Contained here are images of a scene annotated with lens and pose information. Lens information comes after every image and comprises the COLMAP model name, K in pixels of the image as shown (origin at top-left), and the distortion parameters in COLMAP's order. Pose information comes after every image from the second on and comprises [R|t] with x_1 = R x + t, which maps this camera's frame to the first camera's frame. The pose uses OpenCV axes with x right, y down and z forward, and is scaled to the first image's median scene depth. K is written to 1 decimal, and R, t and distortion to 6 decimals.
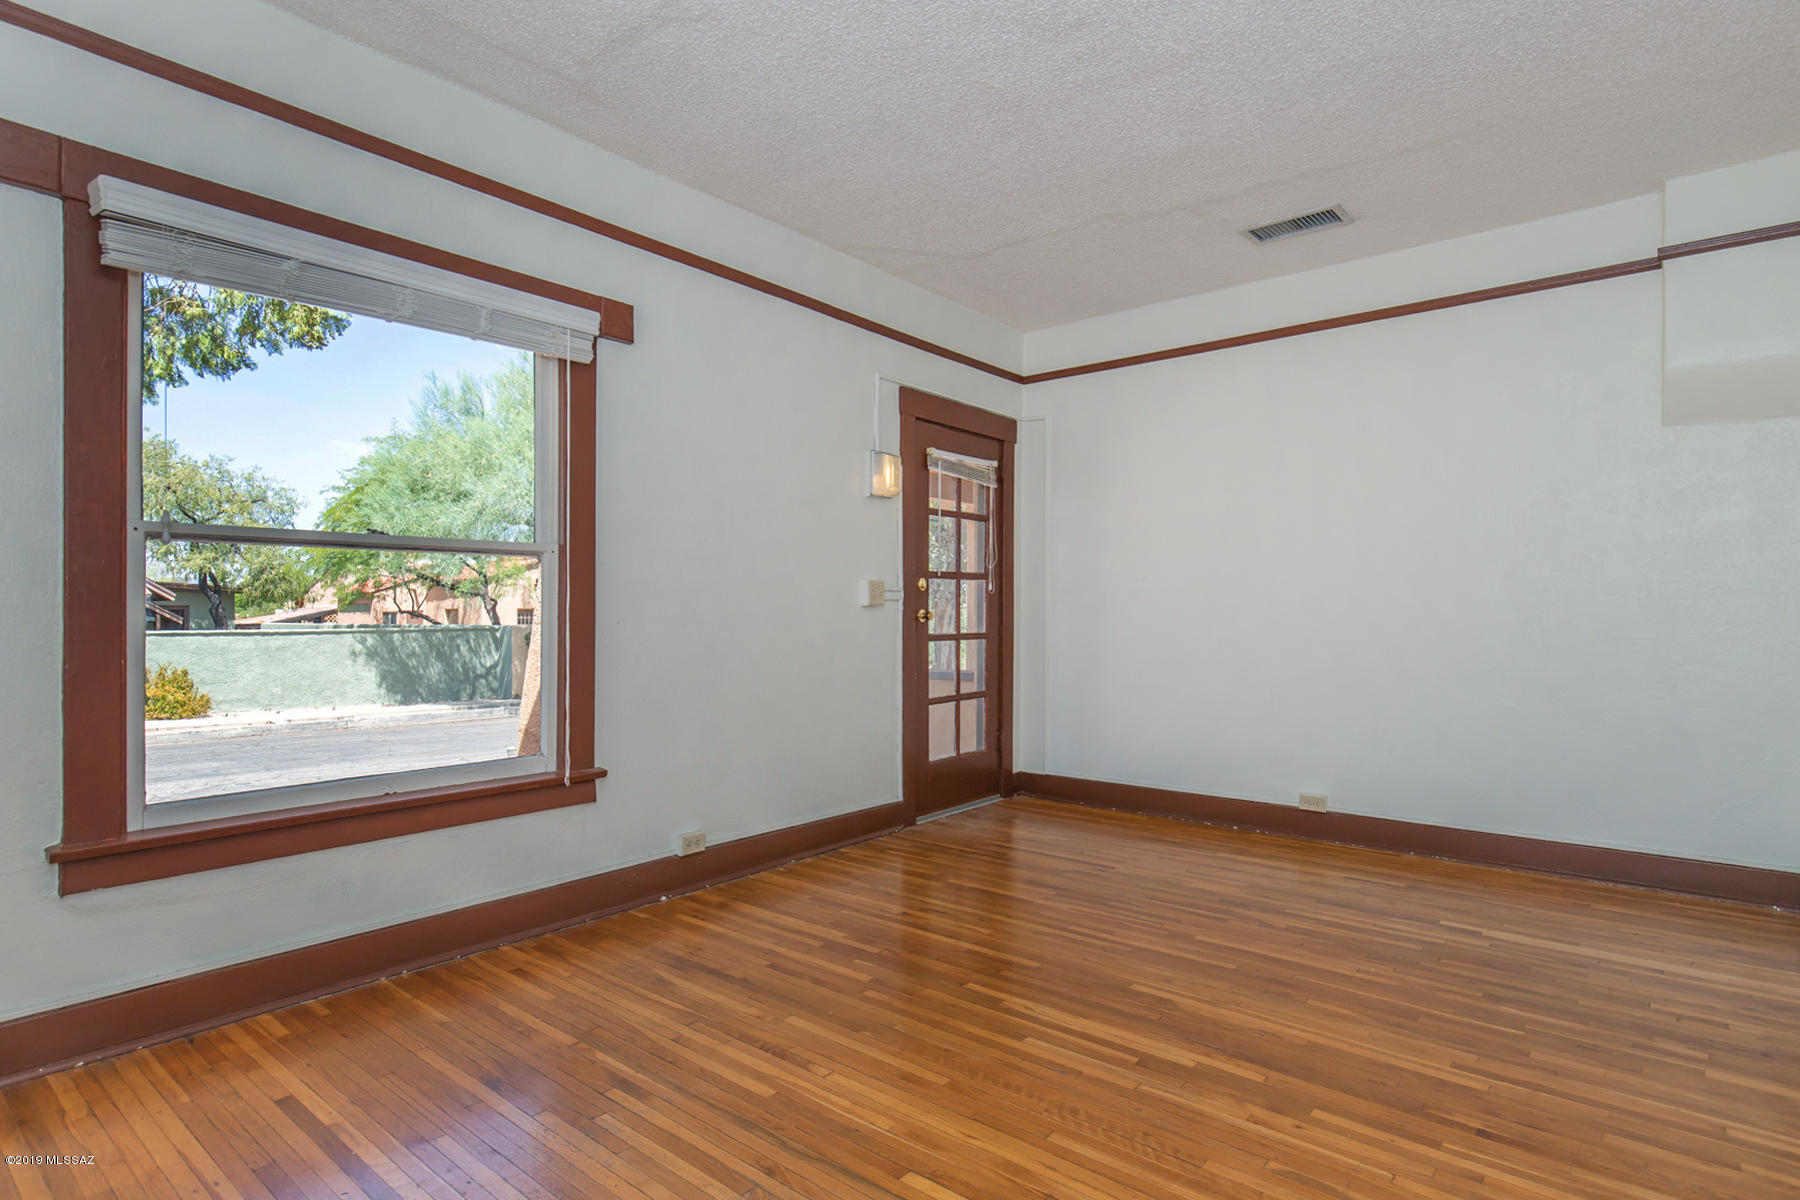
lens RADIAL K [[933.4, 0, 900.0], [0, 933.4, 600.0], [0, 0, 1]] dist [0.000178, -0.000073]
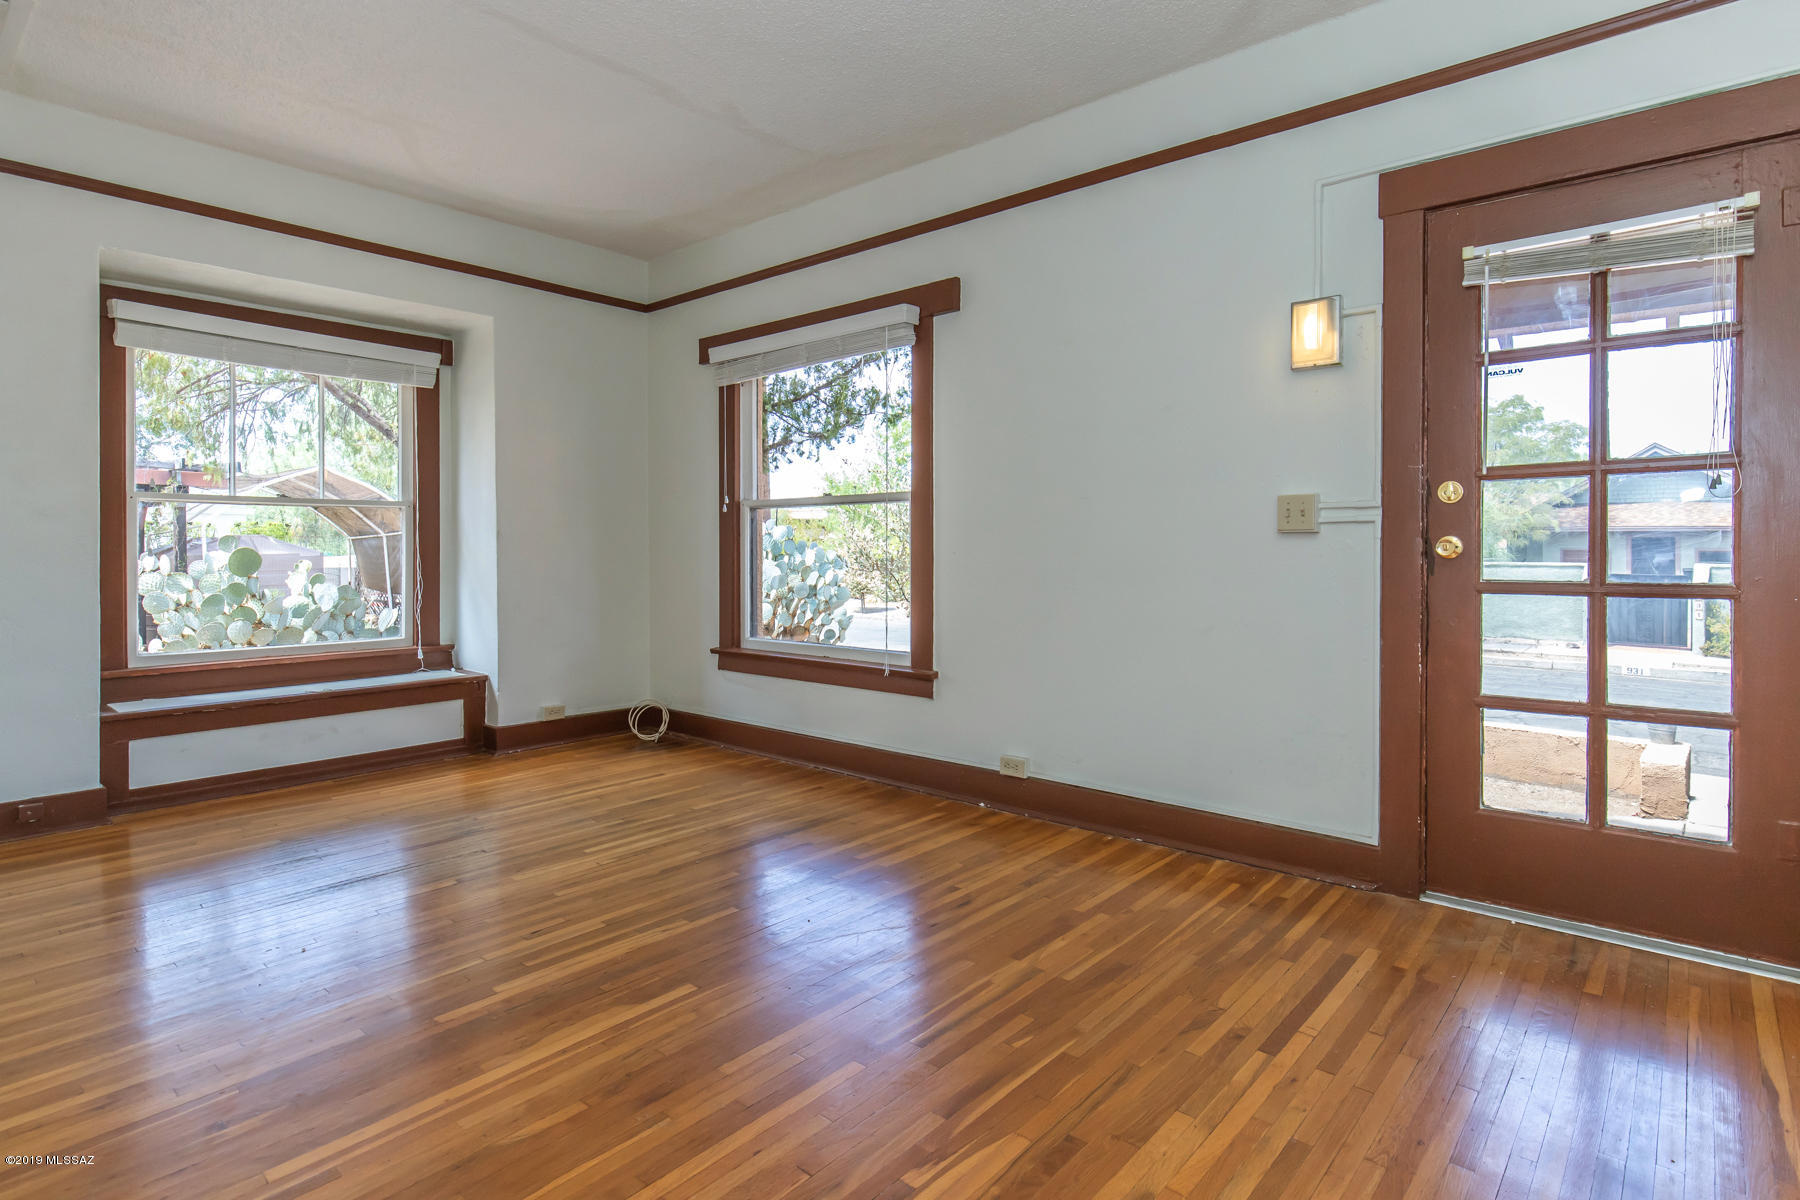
lens RADIAL K [[918.7, 0, 906.9], [0, 918.7, 547.8], [0, 0, 1]] dist [0.002097, 0.000200]
pose [[-0.020791, -0.001400, -0.999783, 0.704699], [0.012221, 0.999924, -0.001654, 0.016541], [0.999709, -0.012253, -0.020773, 0.801562]]
